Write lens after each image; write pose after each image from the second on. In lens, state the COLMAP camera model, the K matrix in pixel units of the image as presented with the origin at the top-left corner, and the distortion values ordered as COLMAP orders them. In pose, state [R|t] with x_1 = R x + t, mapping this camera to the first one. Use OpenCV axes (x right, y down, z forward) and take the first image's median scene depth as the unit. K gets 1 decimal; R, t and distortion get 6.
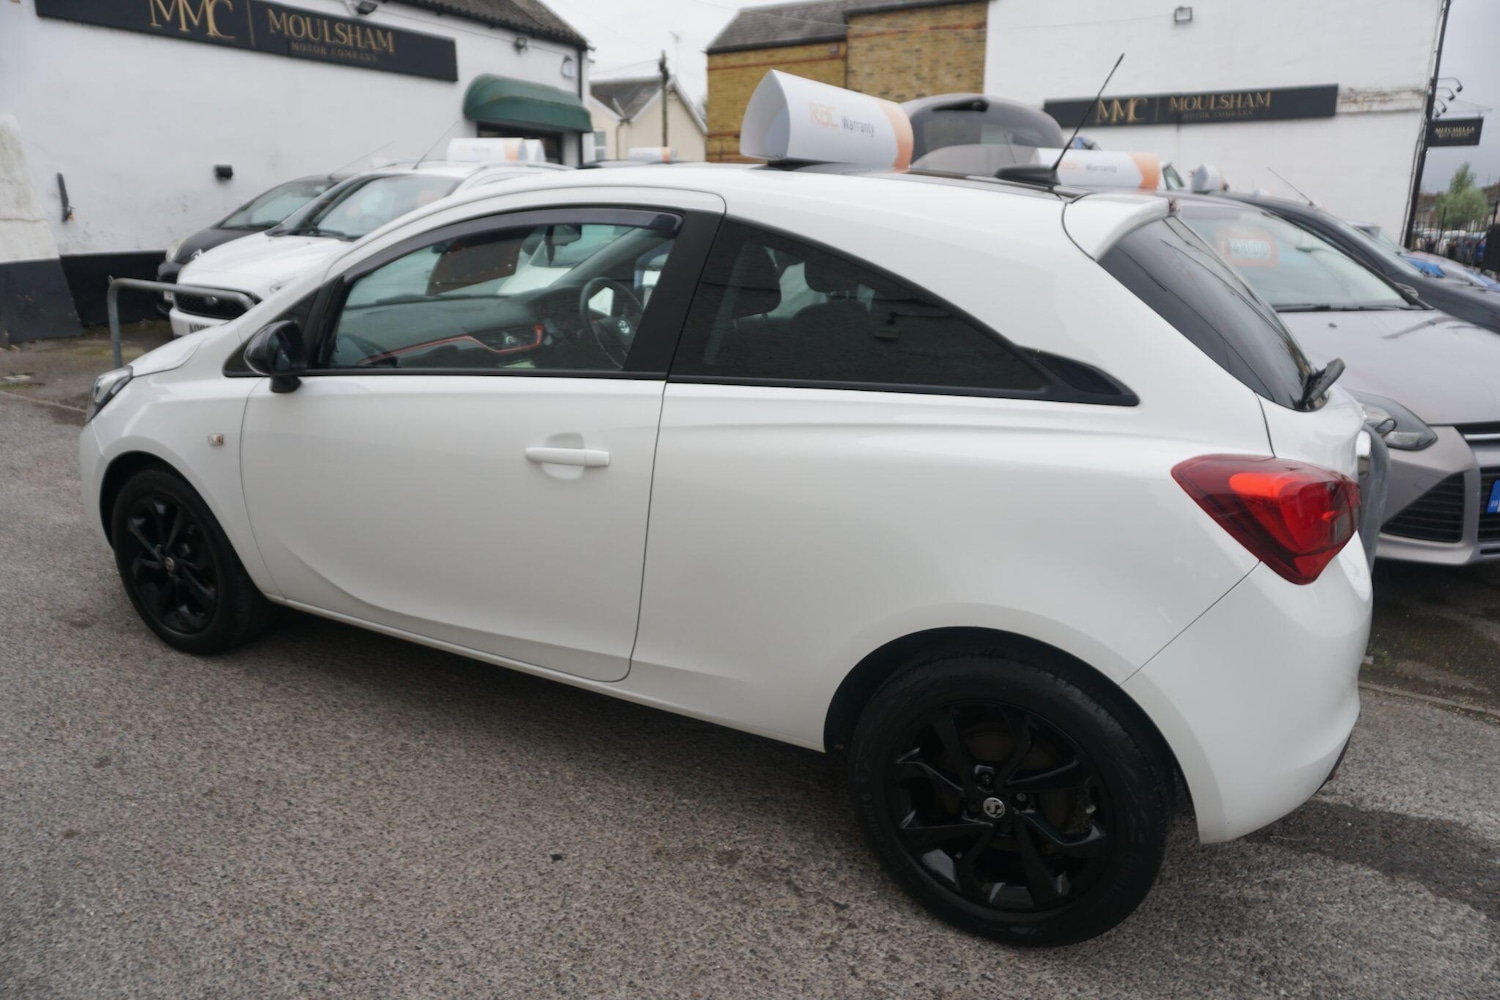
lens RADIAL K [[1009.6, 0, 749.4], [0, 1009.6, 500.8], [0, 0, 1]] dist [-0.046774, 0.032177]
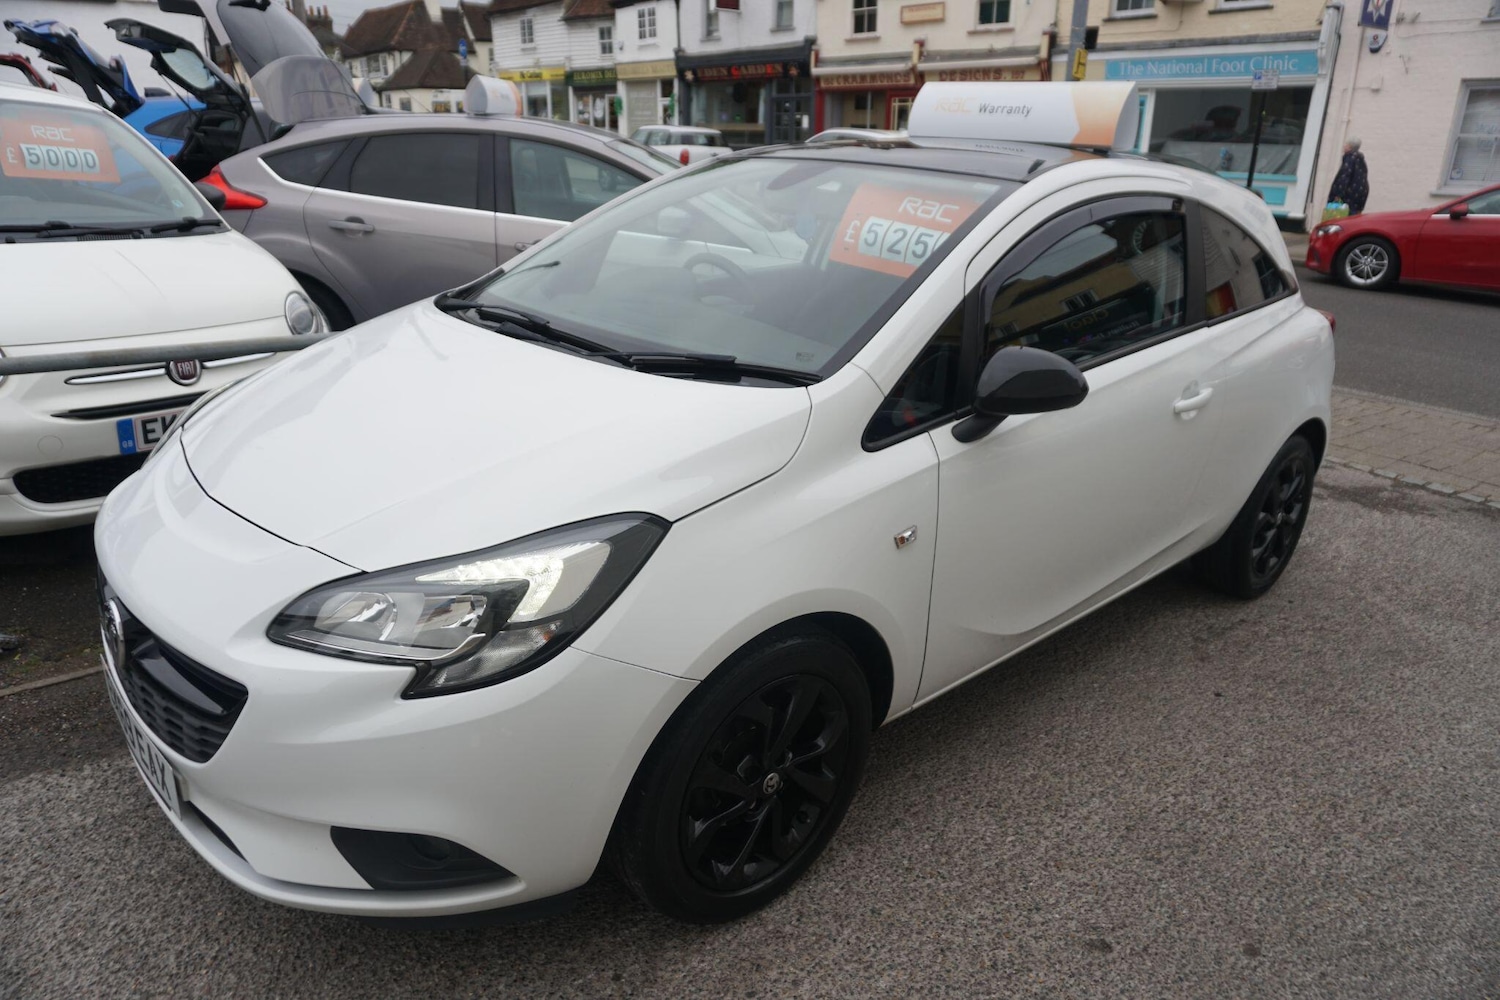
lens RADIAL K [[1009.1, 0, 751.2], [0, 1009.1, 500.0], [0, 0, 1]] dist [-0.044250, 0.032286]
pose [[0.331690, -0.322940, 0.886392, -1.221459], [0.226415, 0.939373, 0.257517, -0.300449], [-0.915815, 0.115277, 0.384699, 0.845171]]
